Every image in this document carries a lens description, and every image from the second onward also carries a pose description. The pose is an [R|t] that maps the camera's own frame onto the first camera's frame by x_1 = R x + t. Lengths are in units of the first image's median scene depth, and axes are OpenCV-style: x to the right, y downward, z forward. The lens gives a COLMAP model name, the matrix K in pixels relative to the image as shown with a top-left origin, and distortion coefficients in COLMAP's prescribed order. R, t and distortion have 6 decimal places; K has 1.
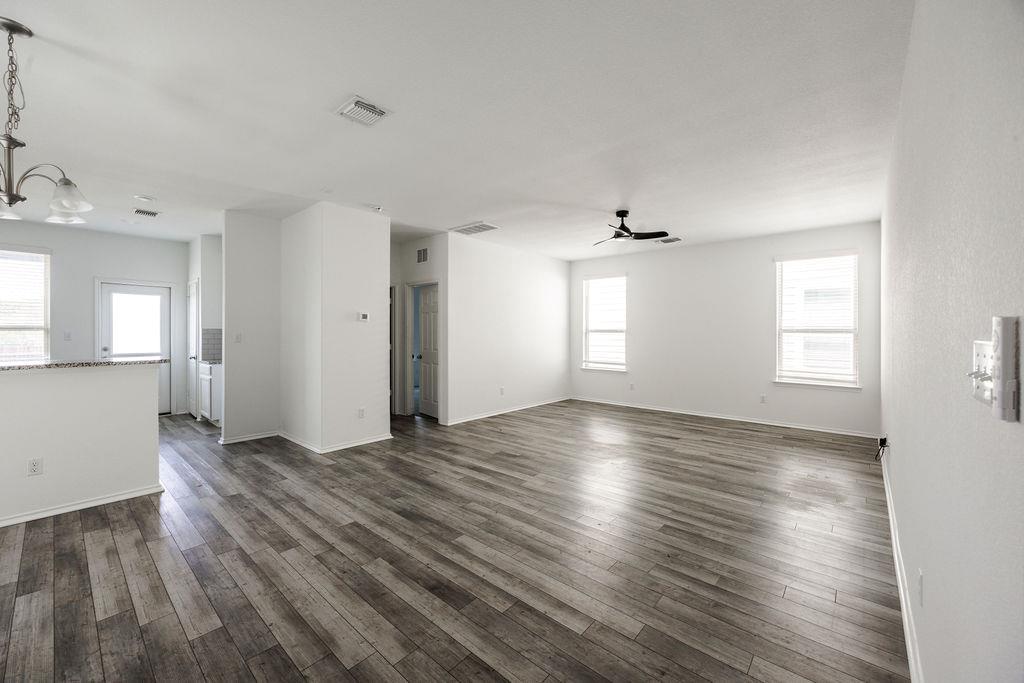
lens RADIAL K [[410.2, 0, 508.6], [0, 410.2, 334.3], [0, 0, 1]] dist [-0.002680, -0.000556]
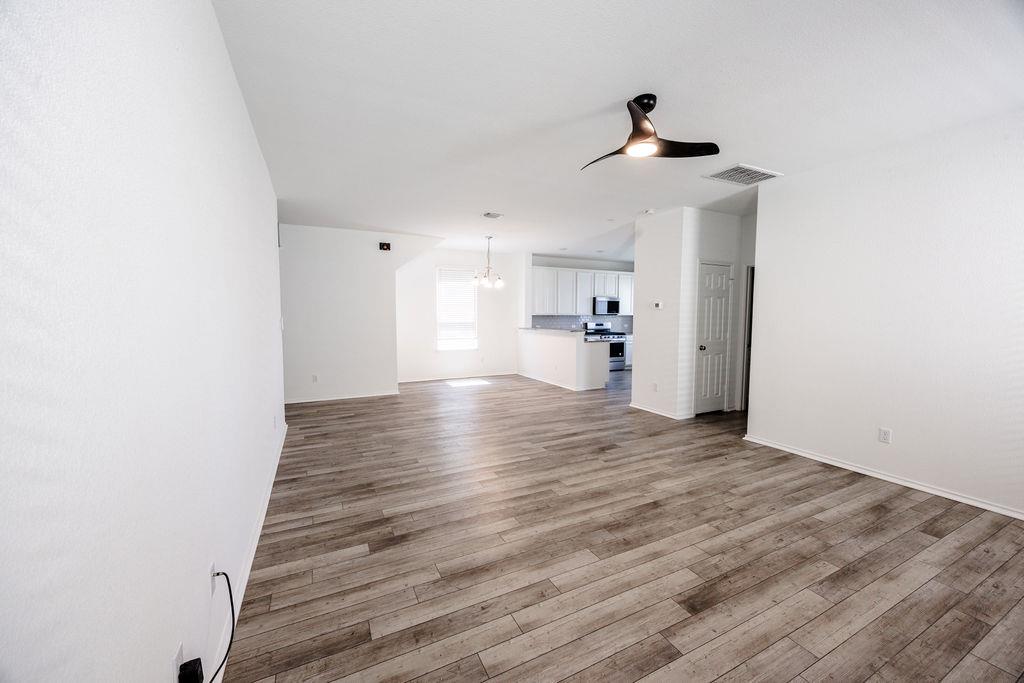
lens RADIAL K [[410.2, 0, 508.6], [0, 410.2, 334.3], [0, 0, 1]] dist [-0.002680, -0.000556]
pose [[-0.406098, 0.041877, -0.912870, 1.022166], [-0.004377, 0.998849, 0.047768, -0.015319], [0.913819, 0.023394, -0.405447, 1.254353]]
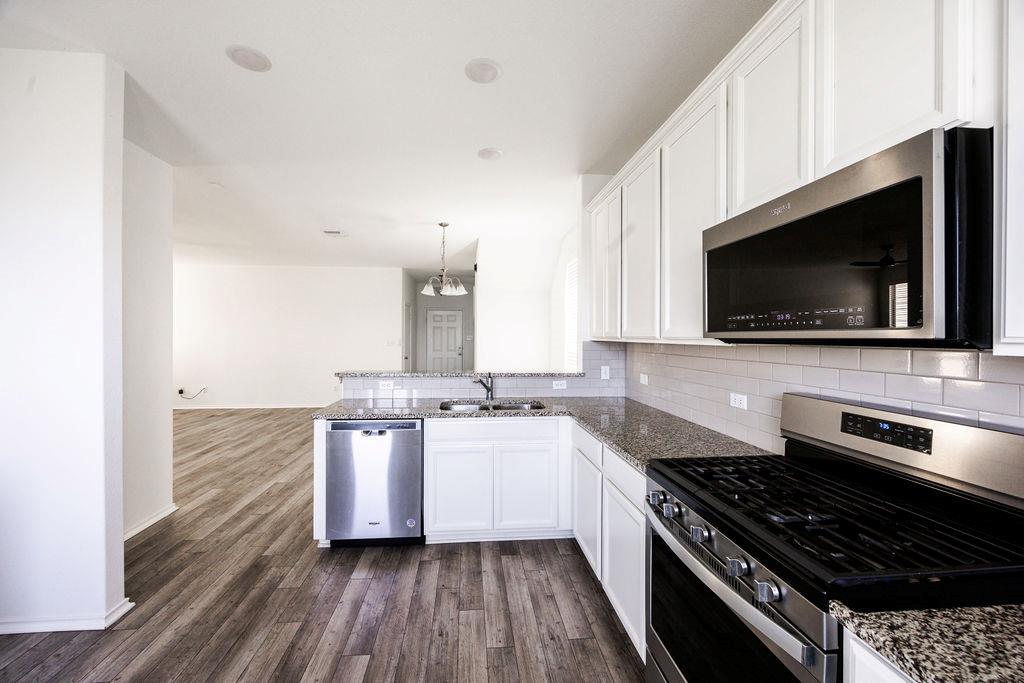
lens RADIAL K [[410.2, 0, 508.6], [0, 410.2, 334.3], [0, 0, 1]] dist [-0.002680, -0.000556]
pose [[-0.736579, -0.000604, 0.676352, -1.589716], [0.001027, 0.999997, 0.002011, -0.036393], [-0.676351, 0.002176, -0.736576, 1.275229]]
